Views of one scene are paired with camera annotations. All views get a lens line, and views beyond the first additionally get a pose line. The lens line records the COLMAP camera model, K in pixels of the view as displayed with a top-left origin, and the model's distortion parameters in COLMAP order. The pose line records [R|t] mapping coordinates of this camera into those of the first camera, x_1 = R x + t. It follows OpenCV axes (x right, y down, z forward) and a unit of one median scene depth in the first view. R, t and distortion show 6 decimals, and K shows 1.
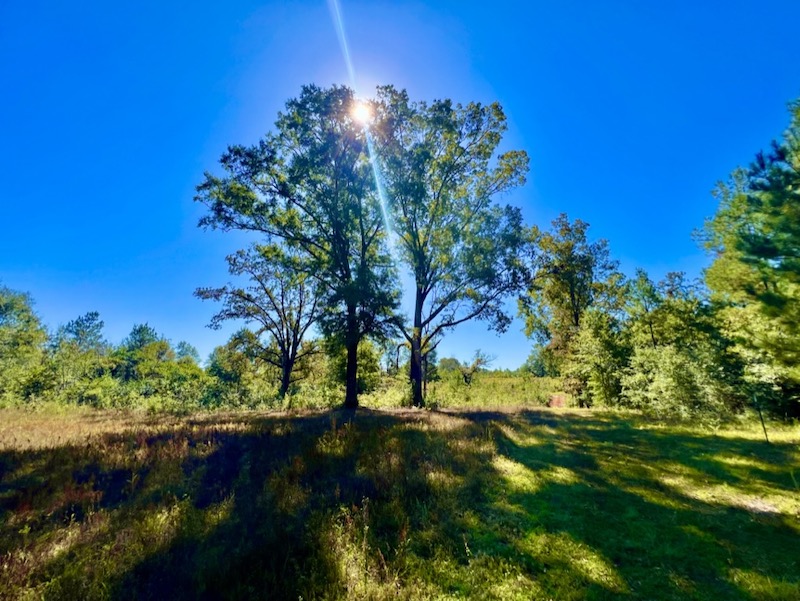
lens RADIAL K [[323.2, 0, 402.5], [0, 323.2, 300.5], [0, 0, 1]] dist [0.011117, 0.000031]
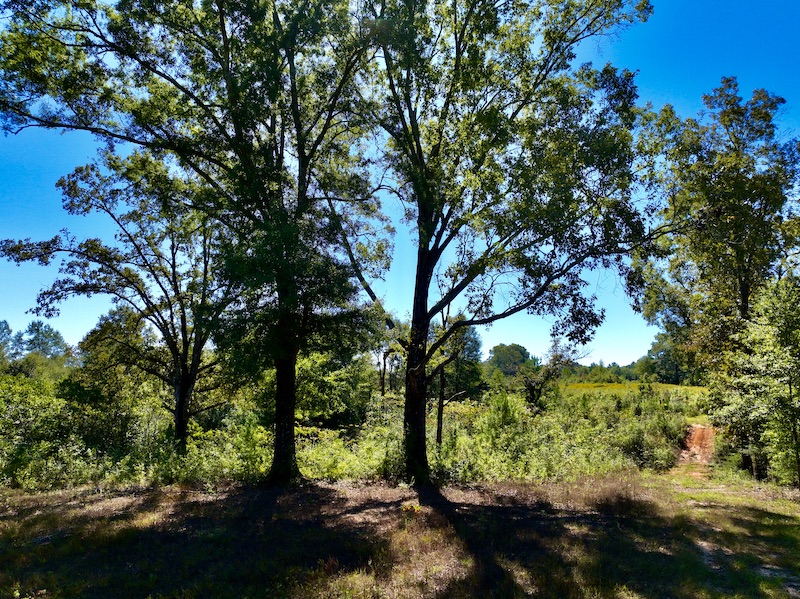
lens RADIAL K [[568.2, 0, 399.1], [0, 568.2, 300.8], [0, 0, 1]] dist [0.002764, 0.017557]
pose [[0.998542, 0.000008, -0.053979, 0.063487], [0.005590, 0.994609, 0.103546, -0.038537], [0.053688, -0.103697, 0.993159, 0.119203]]
